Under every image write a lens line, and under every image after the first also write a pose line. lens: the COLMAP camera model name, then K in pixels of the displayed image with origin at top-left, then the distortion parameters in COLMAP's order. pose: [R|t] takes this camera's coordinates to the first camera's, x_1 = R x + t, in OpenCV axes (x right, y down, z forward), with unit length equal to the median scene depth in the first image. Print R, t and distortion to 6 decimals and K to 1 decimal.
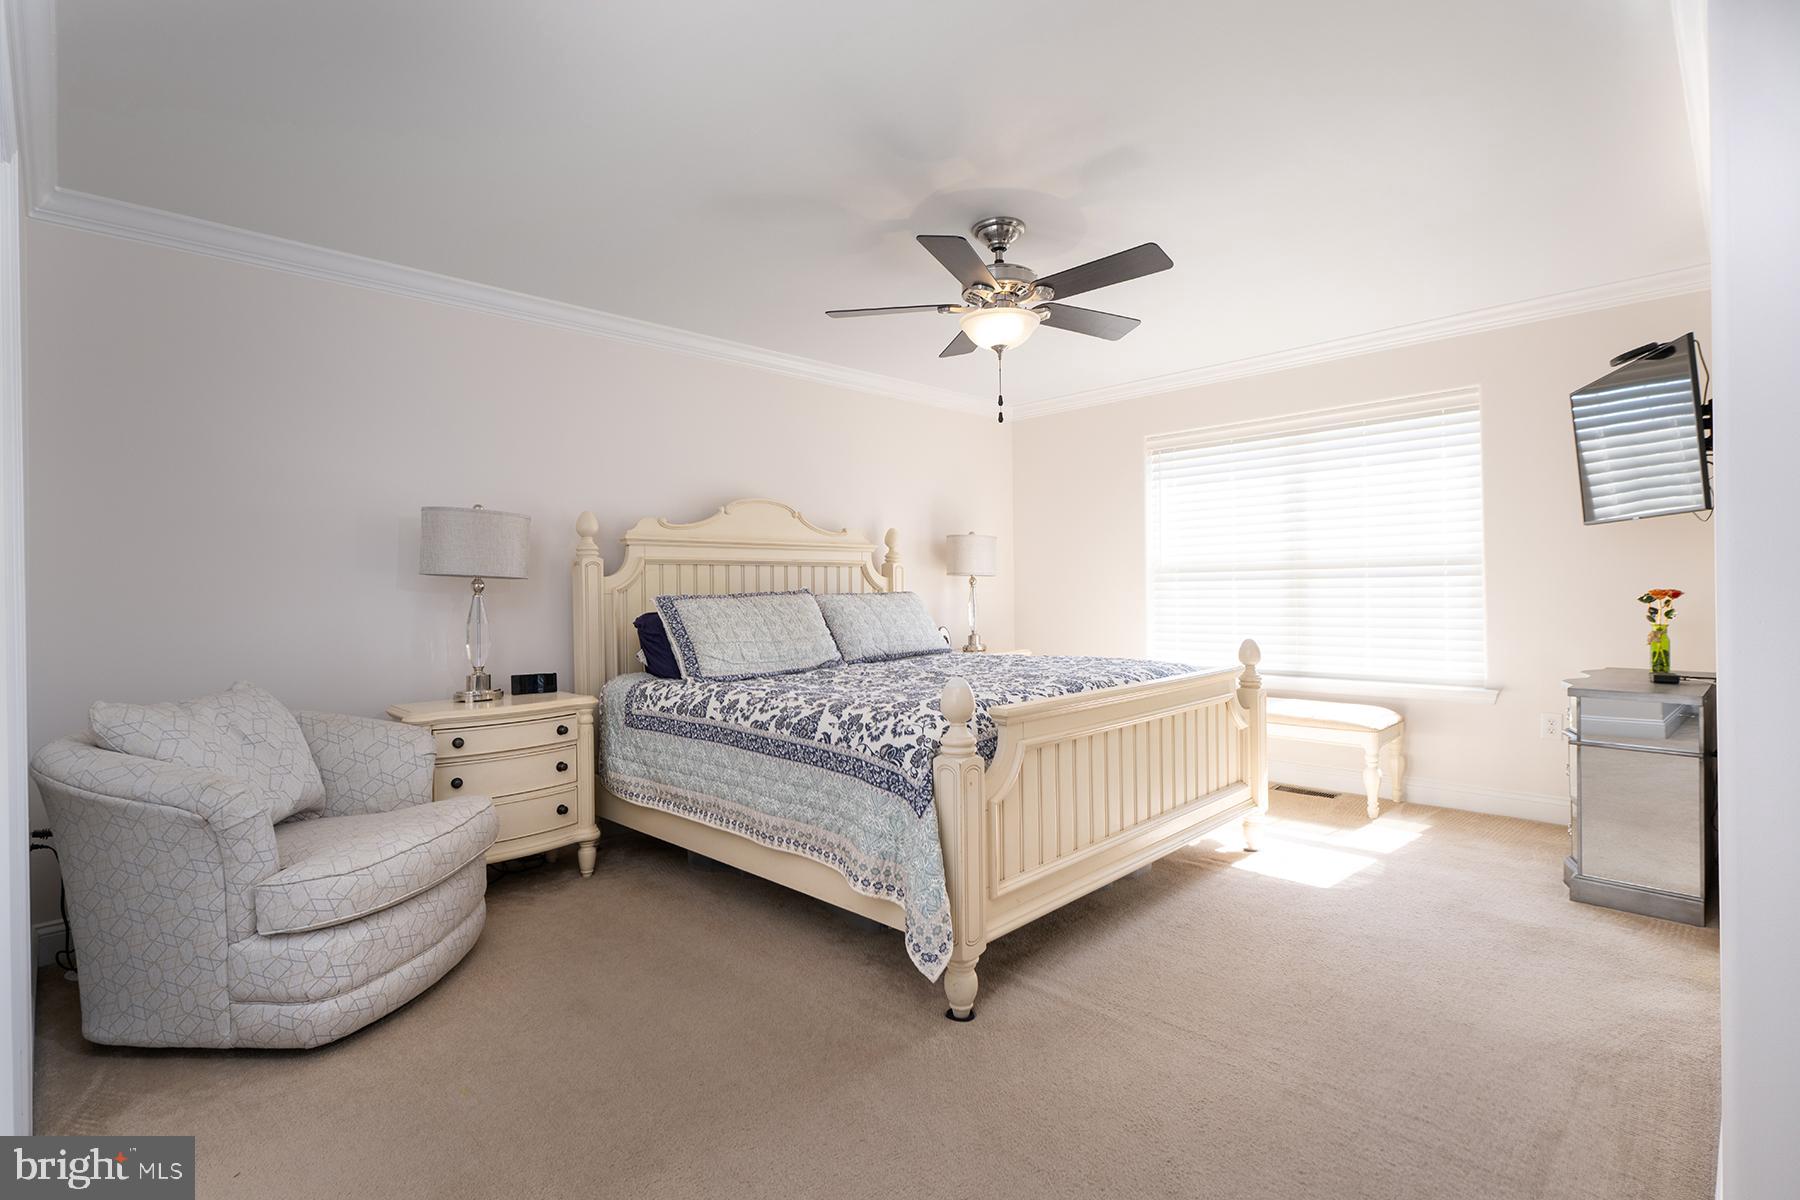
lens RADIAL K [[861.9, 0, 893.6], [0, 861.9, 590.4], [0, 0, 1]] dist [0.000168, -0.000719]
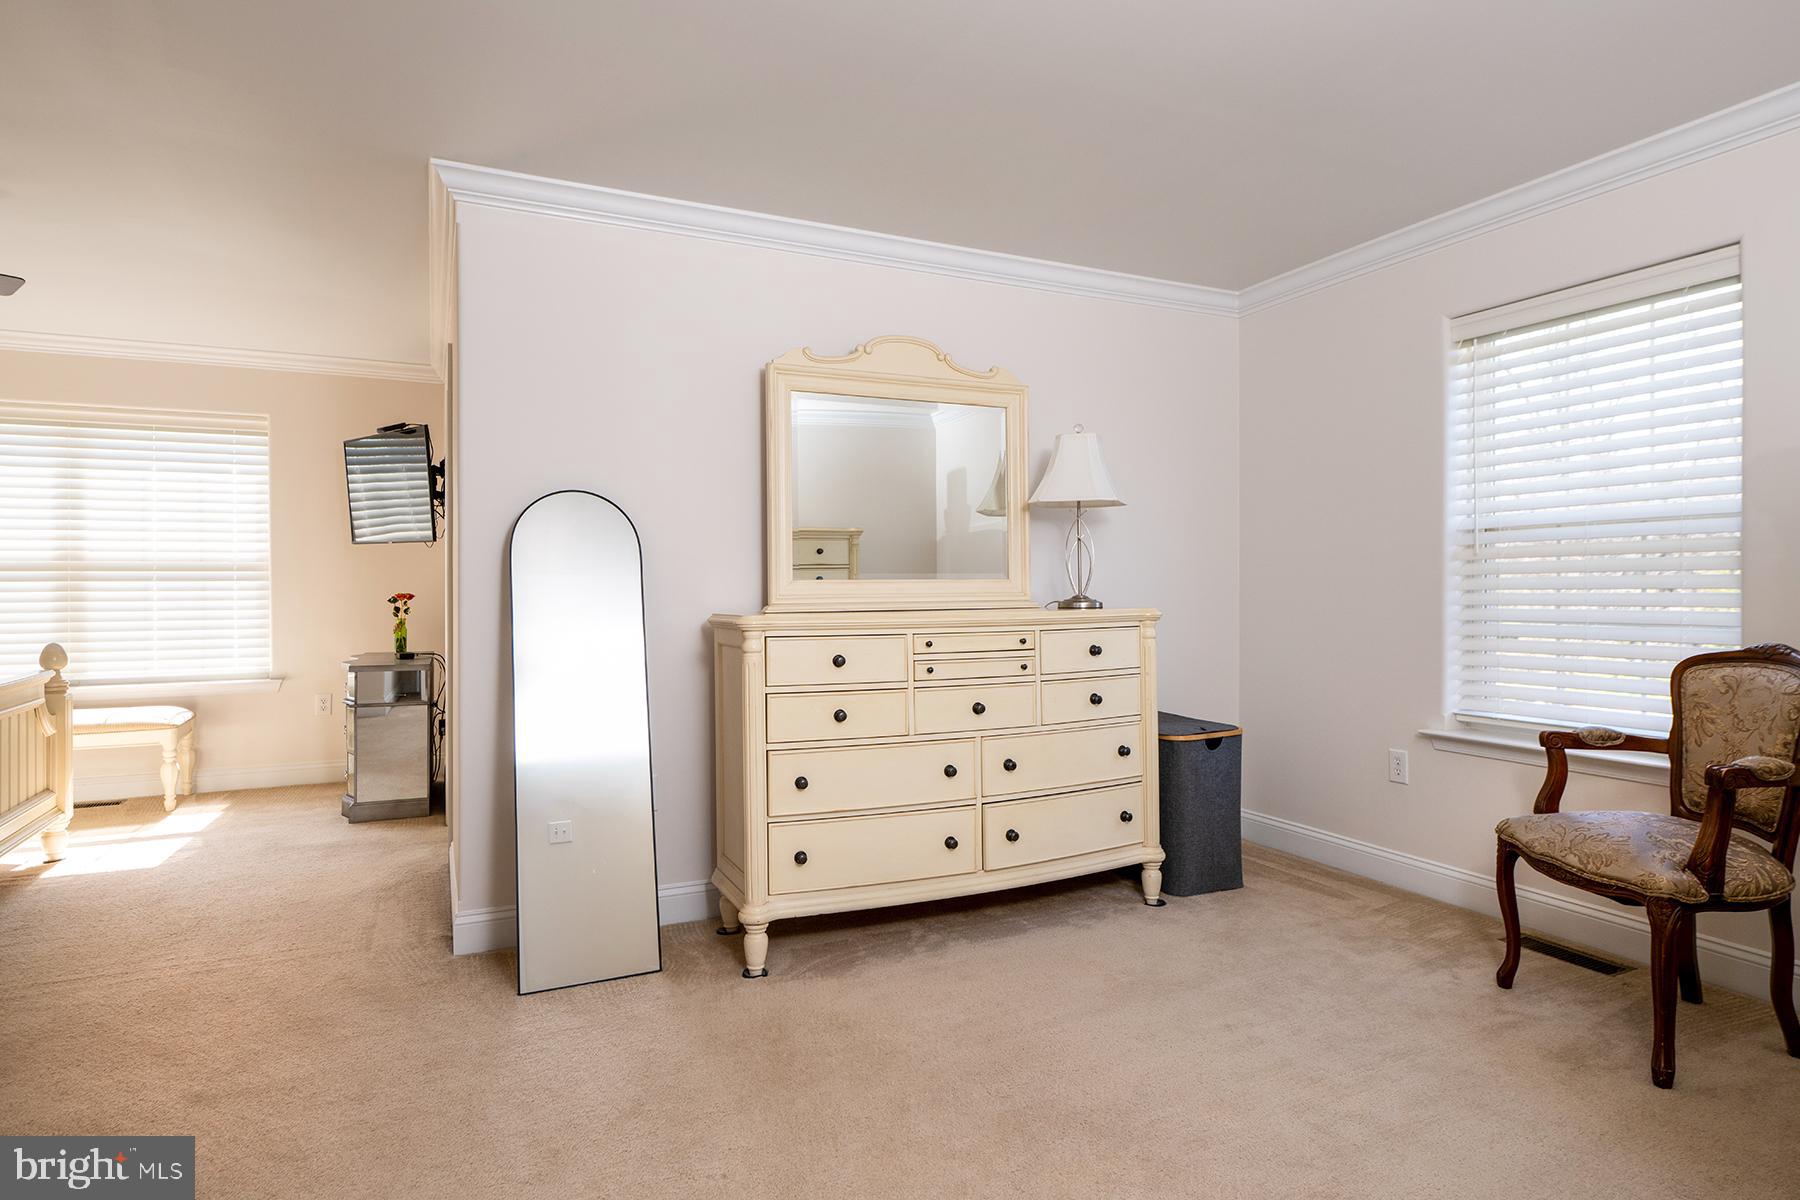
lens RADIAL K [[1028.5, 0, 897.6], [0, 1028.5, 592.3], [0, 0, 1]] dist [-0.004842, -0.000057]
pose [[0.350399, 0.007067, 0.936574, -0.332384], [-0.002849, 0.999975, -0.006479, 0.004646], [-0.936596, -0.000398, 0.350410, -0.288336]]
